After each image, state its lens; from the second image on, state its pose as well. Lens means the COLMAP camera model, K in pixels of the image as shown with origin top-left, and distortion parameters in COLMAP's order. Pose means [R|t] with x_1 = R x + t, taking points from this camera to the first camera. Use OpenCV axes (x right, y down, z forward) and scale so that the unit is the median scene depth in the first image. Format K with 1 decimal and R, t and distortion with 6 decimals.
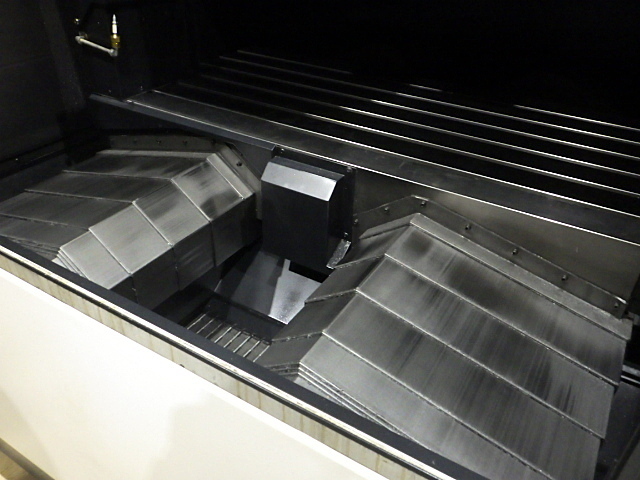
lens RADIAL K [[526.2, 0, 320.0], [0, 526.2, 240.0], [0, 0, 1]] dist [0.001405, -0.000789]
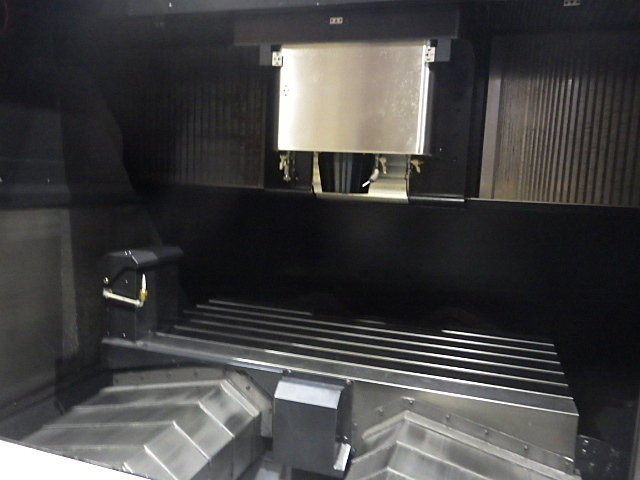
lens RADIAL K [[526.2, 0, 320.0], [0, 526.2, 240.0], [0, 0, 1]] dist [0.001405, -0.000789]
pose [[0.974268, -0.007304, 0.225276, -0.278866], [0.107014, 0.894629, -0.433806, 0.099646], [-0.198370, 0.446751, 0.872389, -0.245012]]
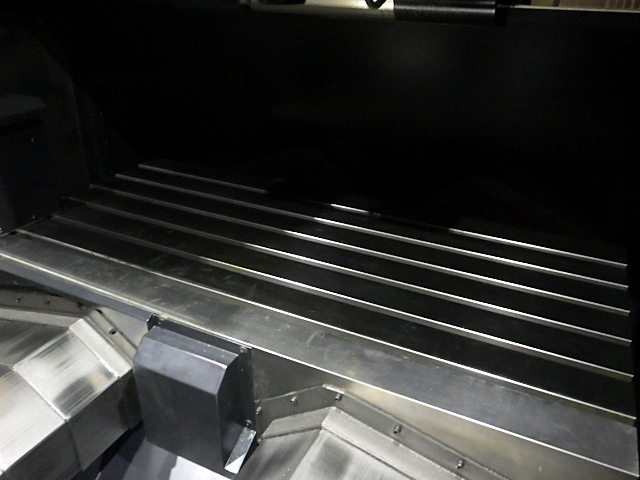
lens RADIAL K [[526.2, 0, 320.0], [0, 526.2, 240.0], [0, 0, 1]] dist [0.001405, -0.000789]
pose [[0.995742, -0.049273, 0.077907, 0.107503], [0.057960, 0.991846, -0.113498, -0.184788], [-0.071679, 0.117530, 0.990479, 0.194782]]
